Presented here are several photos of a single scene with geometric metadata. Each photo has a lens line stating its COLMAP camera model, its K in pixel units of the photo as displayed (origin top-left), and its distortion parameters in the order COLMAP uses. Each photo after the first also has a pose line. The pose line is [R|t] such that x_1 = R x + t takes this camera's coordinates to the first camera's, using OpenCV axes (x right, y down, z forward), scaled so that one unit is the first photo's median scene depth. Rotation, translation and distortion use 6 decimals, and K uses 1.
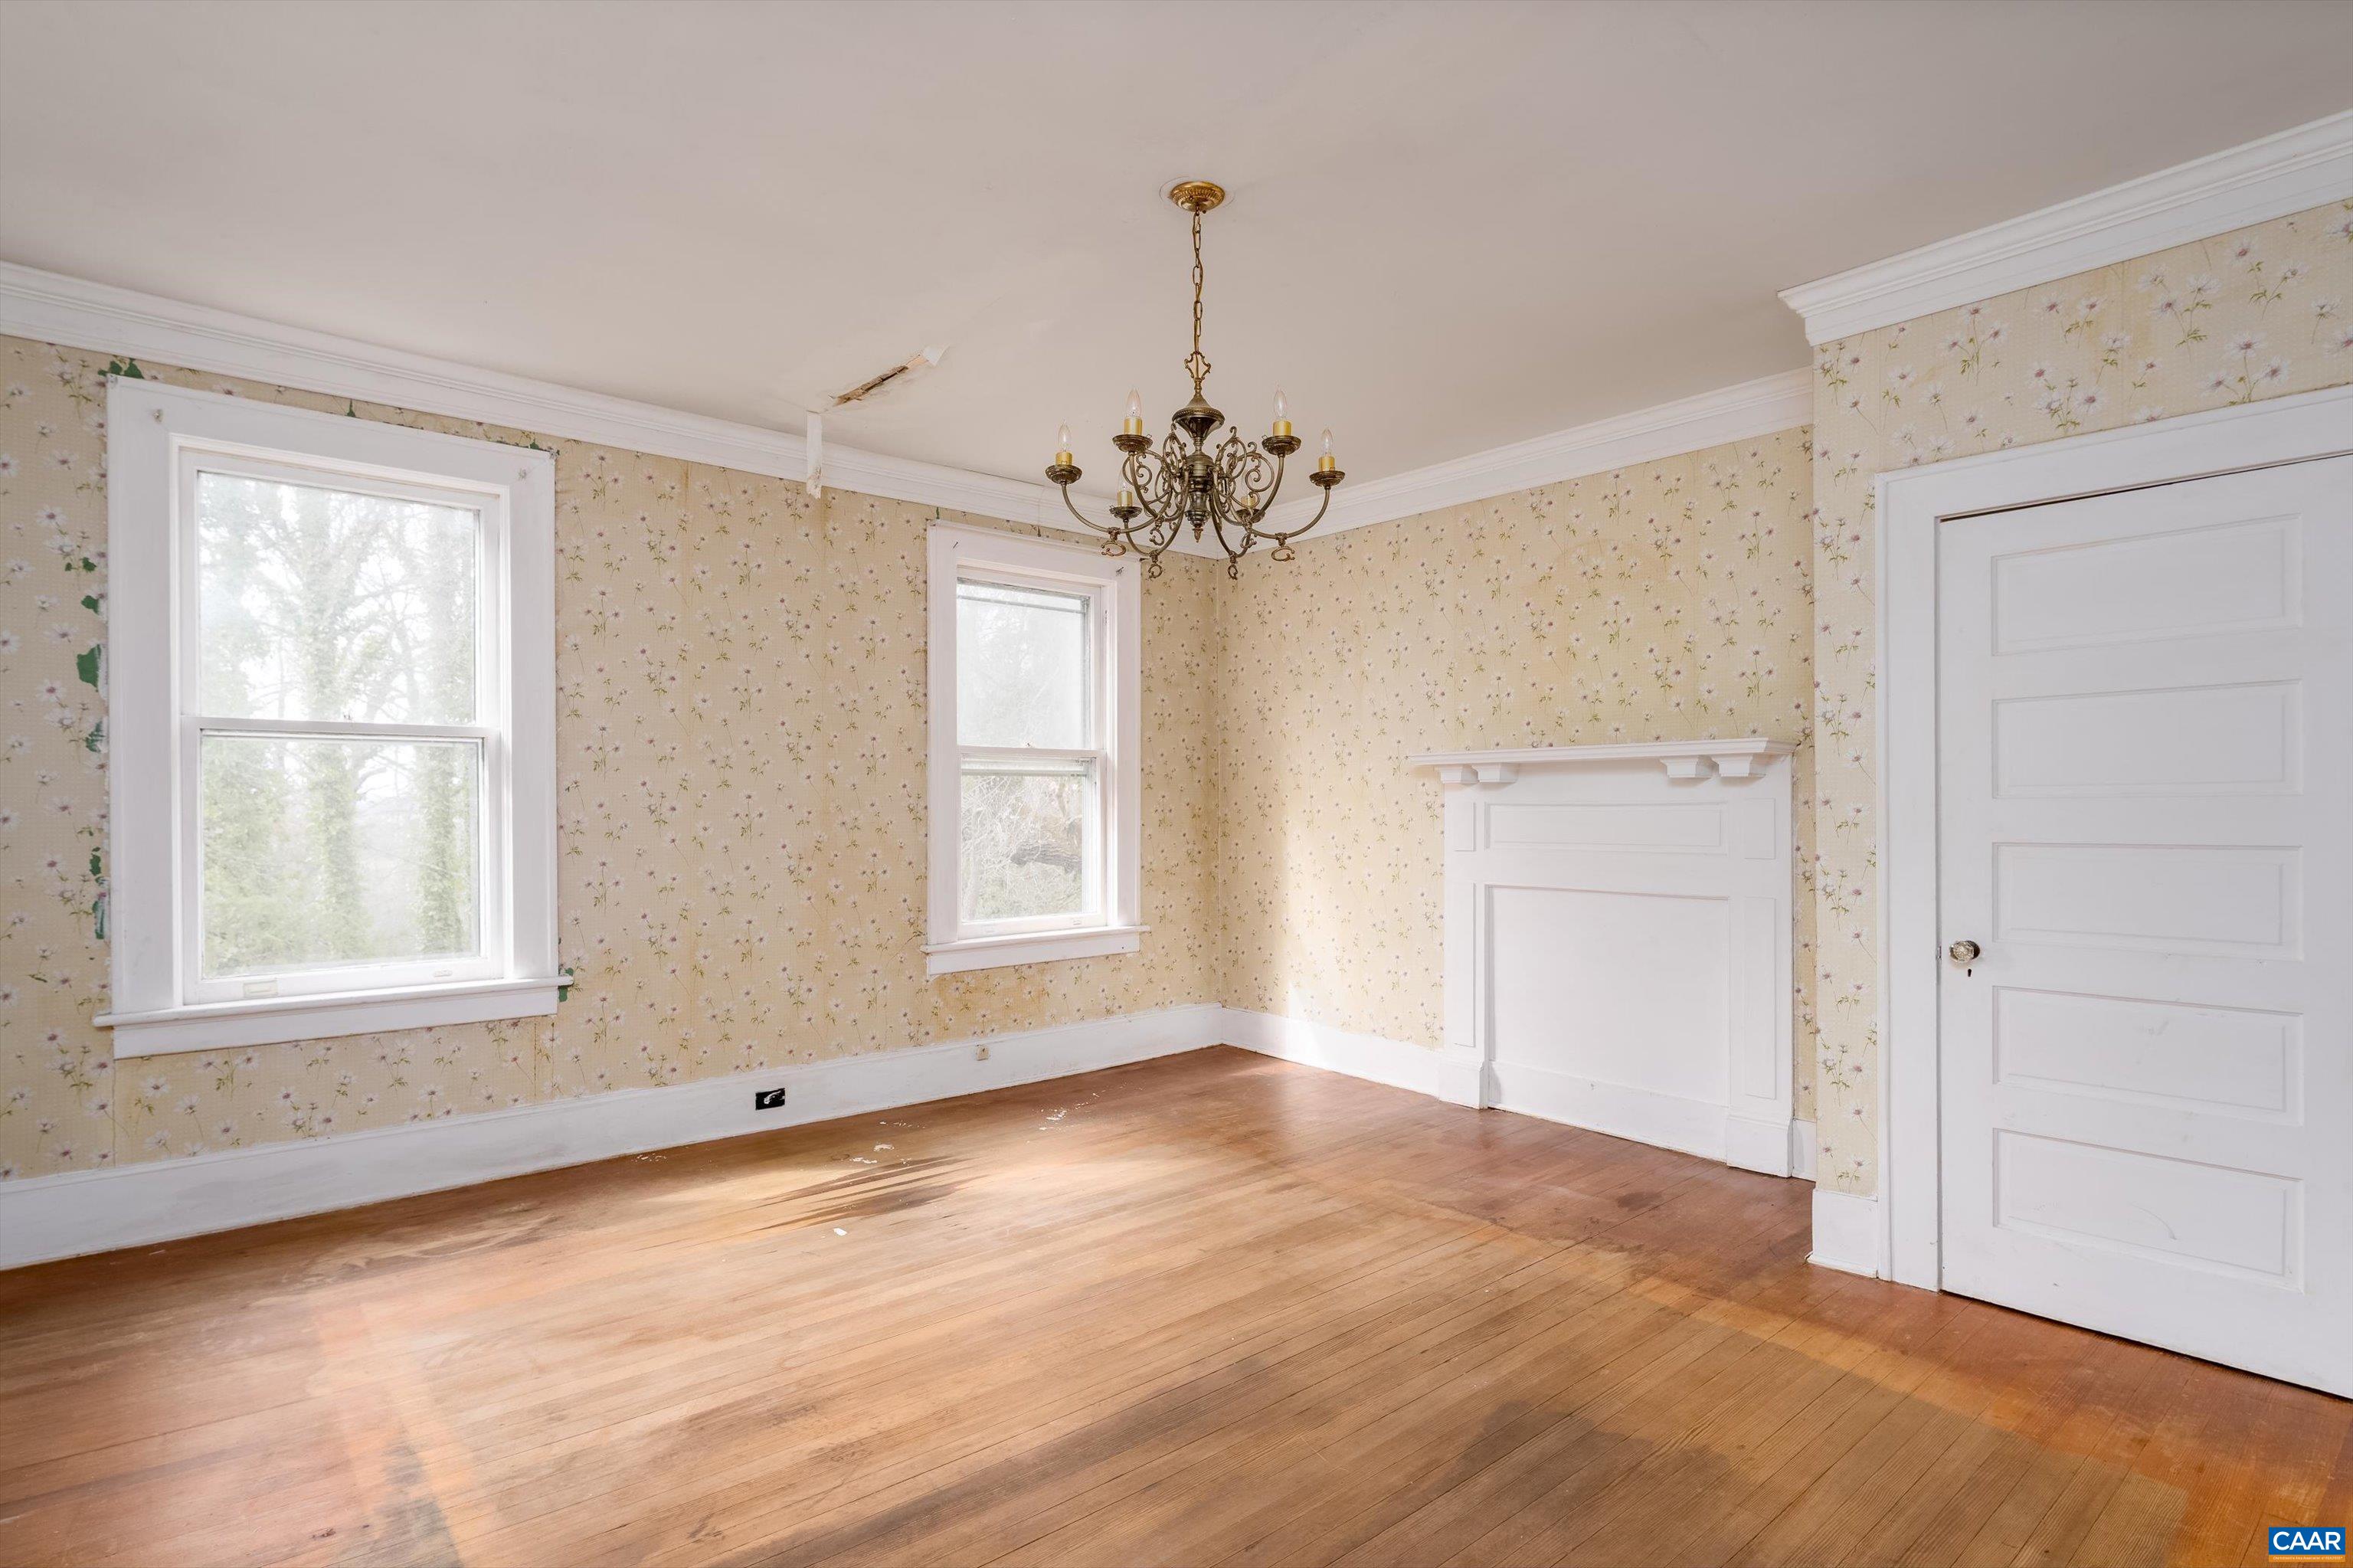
lens RADIAL K [[1161.9, 0, 1174.9], [0, 1161.9, 797.6], [0, 0, 1]] dist [-0.001350, -0.000315]
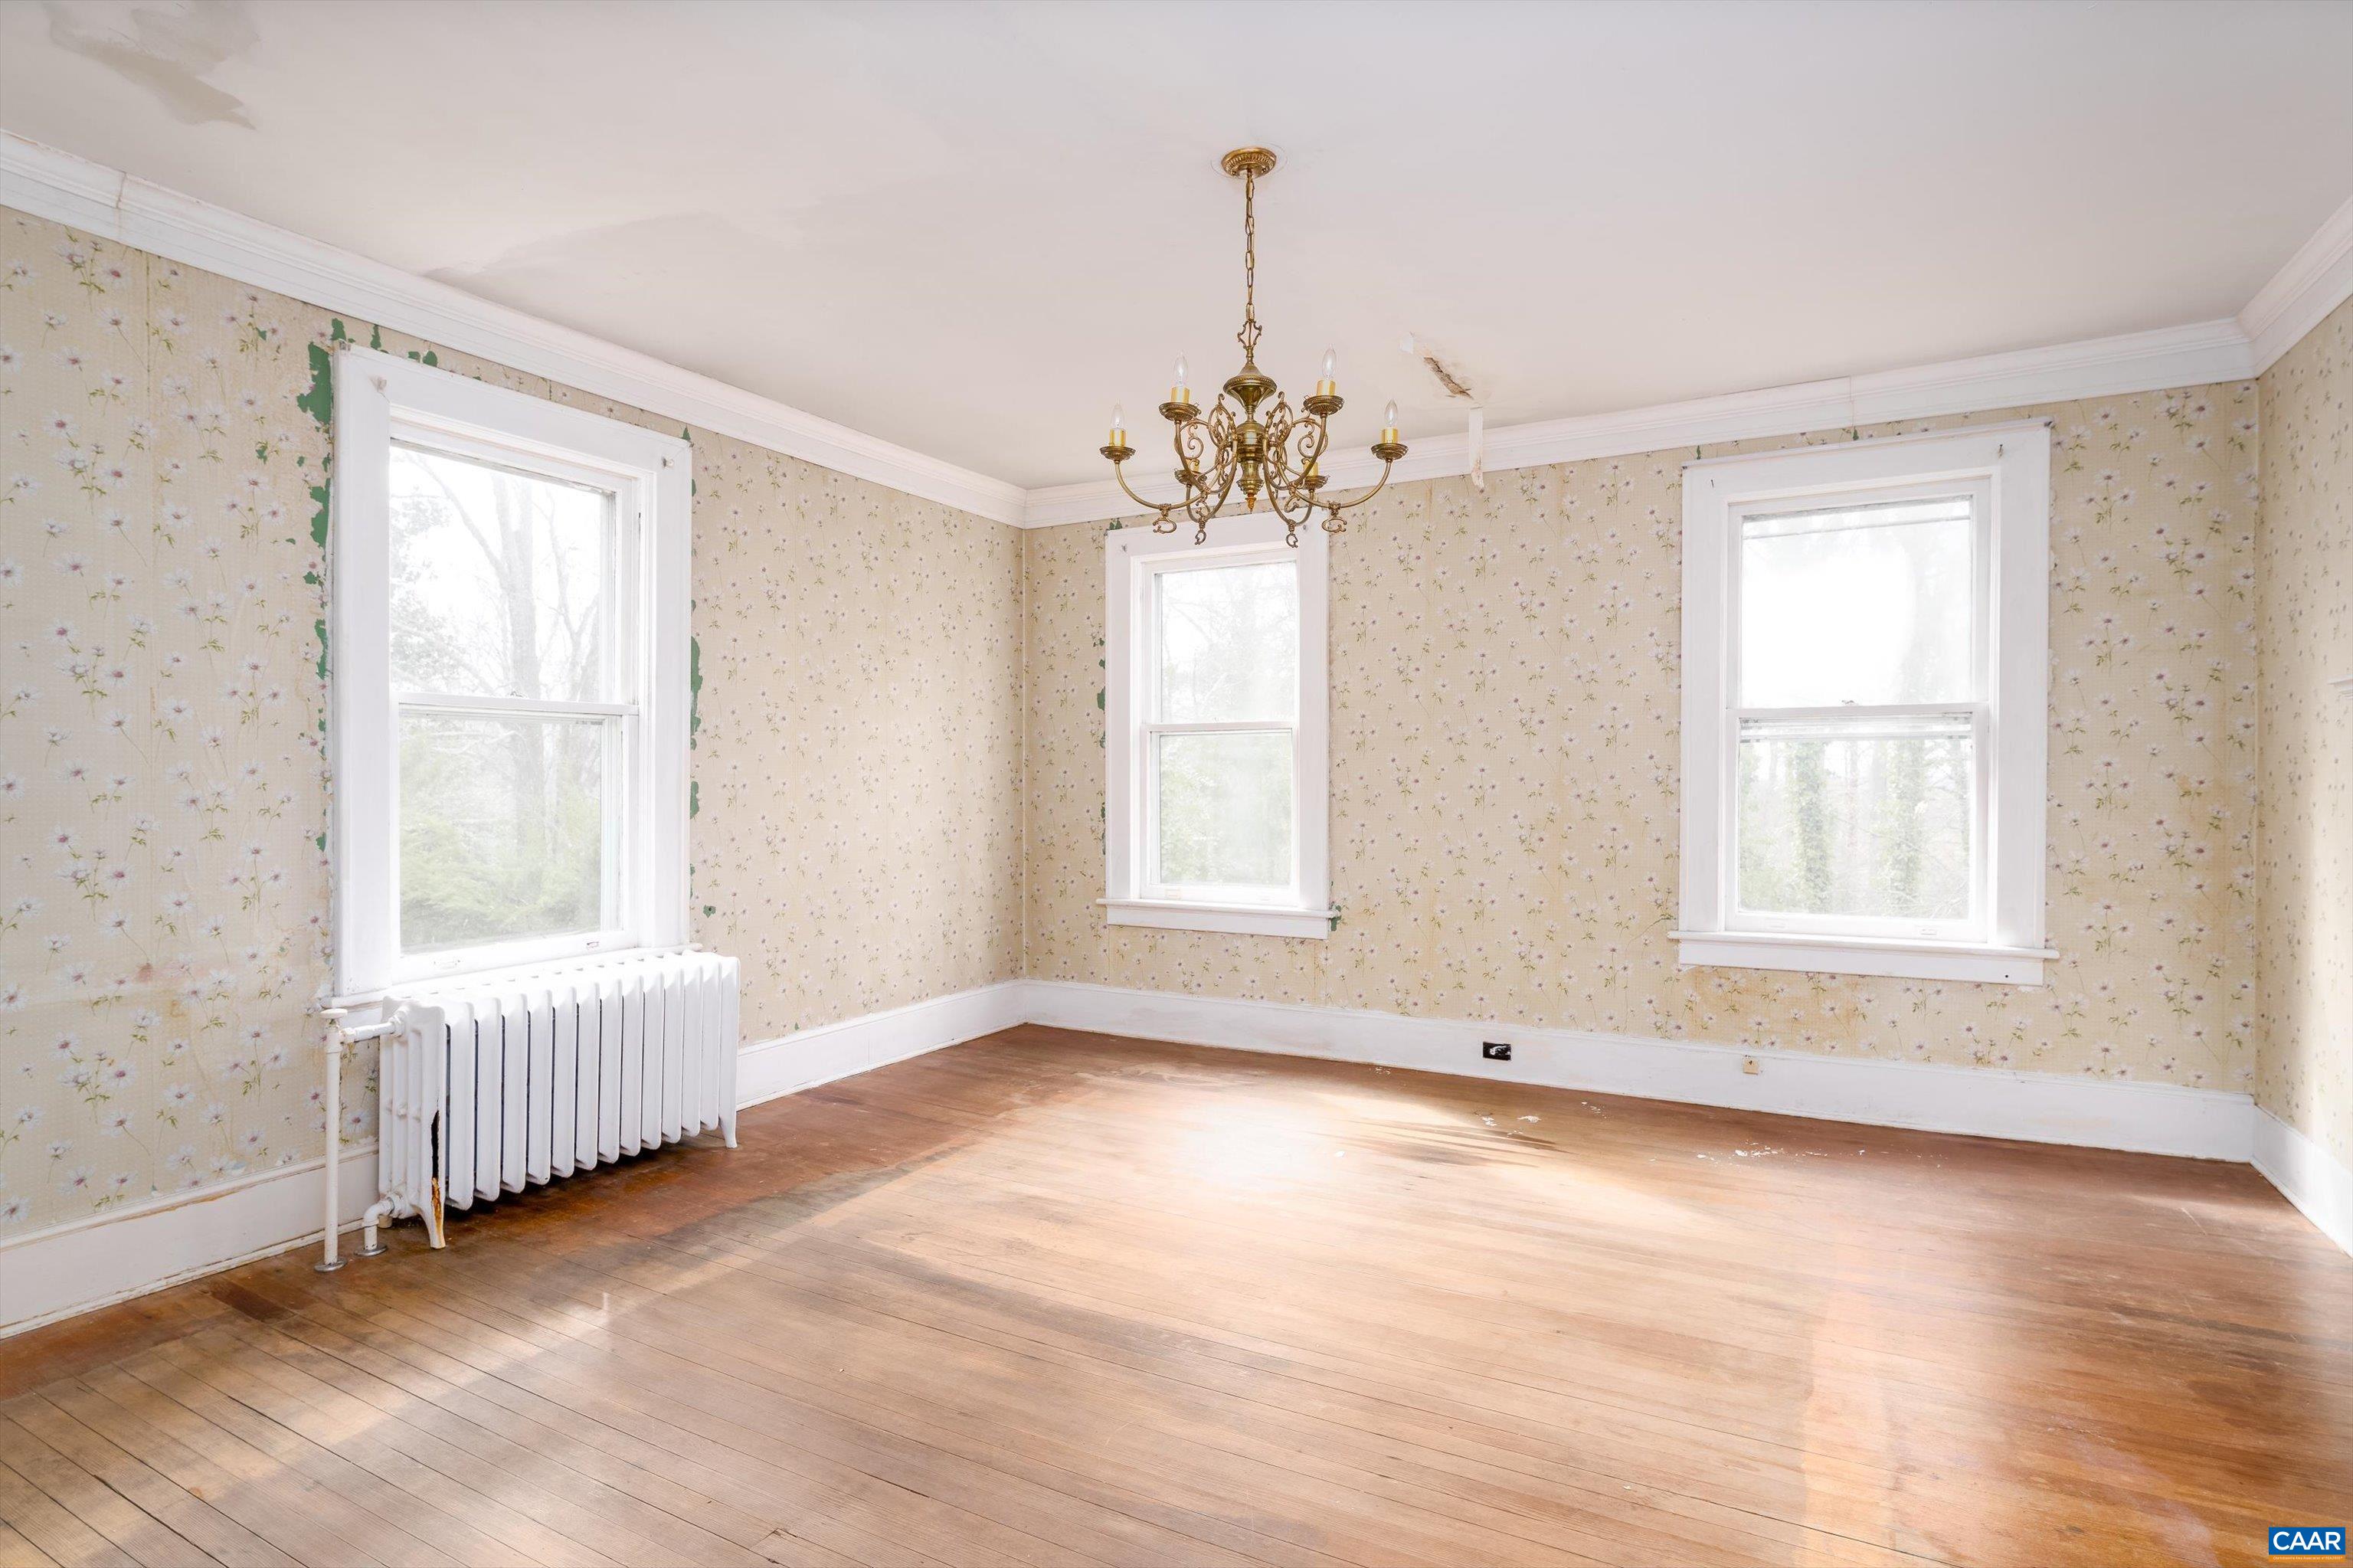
lens RADIAL K [[1140.7, 0, 1181.2], [0, 1140.7, 775.7], [0, 0, 1]] dist [0.000671, -0.002136]
pose [[0.378203, -0.003299, -0.925717, 0.563145], [0.007301, 0.999973, -0.000581, 0.003394], [0.925694, -0.006539, 0.378217, 0.360123]]
